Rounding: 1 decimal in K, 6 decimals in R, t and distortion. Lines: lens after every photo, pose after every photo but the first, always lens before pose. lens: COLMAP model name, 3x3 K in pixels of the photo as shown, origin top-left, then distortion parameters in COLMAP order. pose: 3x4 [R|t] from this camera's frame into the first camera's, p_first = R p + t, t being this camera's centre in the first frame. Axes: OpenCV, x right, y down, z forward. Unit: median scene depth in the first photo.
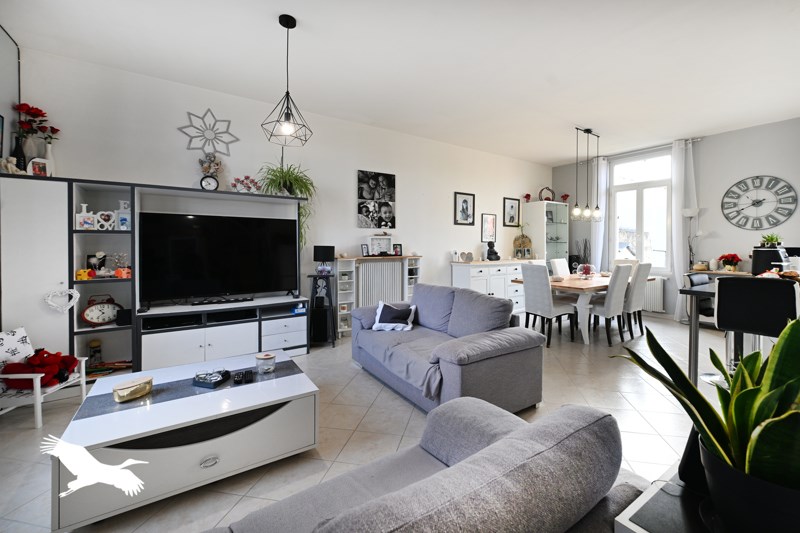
lens RADIAL K [[367.3, 0, 401.7], [0, 367.3, 248.6], [0, 0, 1]] dist [0.000487, 0.000438]
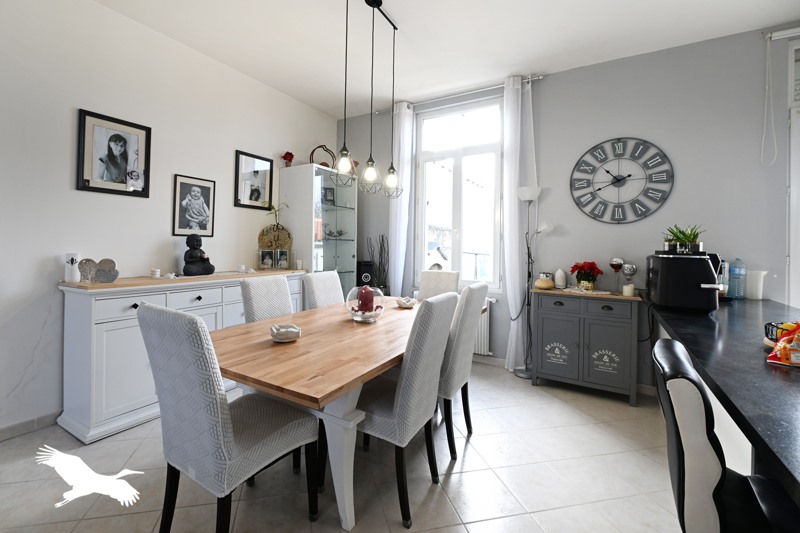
lens RADIAL K [[367.3, 0, 401.7], [0, 367.3, 248.6], [0, 0, 1]] dist [0.000487, 0.000438]
pose [[0.894076, 0.007513, 0.447852, 0.303211], [-0.008164, 0.999967, -0.000476, -0.003988], [-0.447841, -0.003231, 0.894107, 0.517342]]
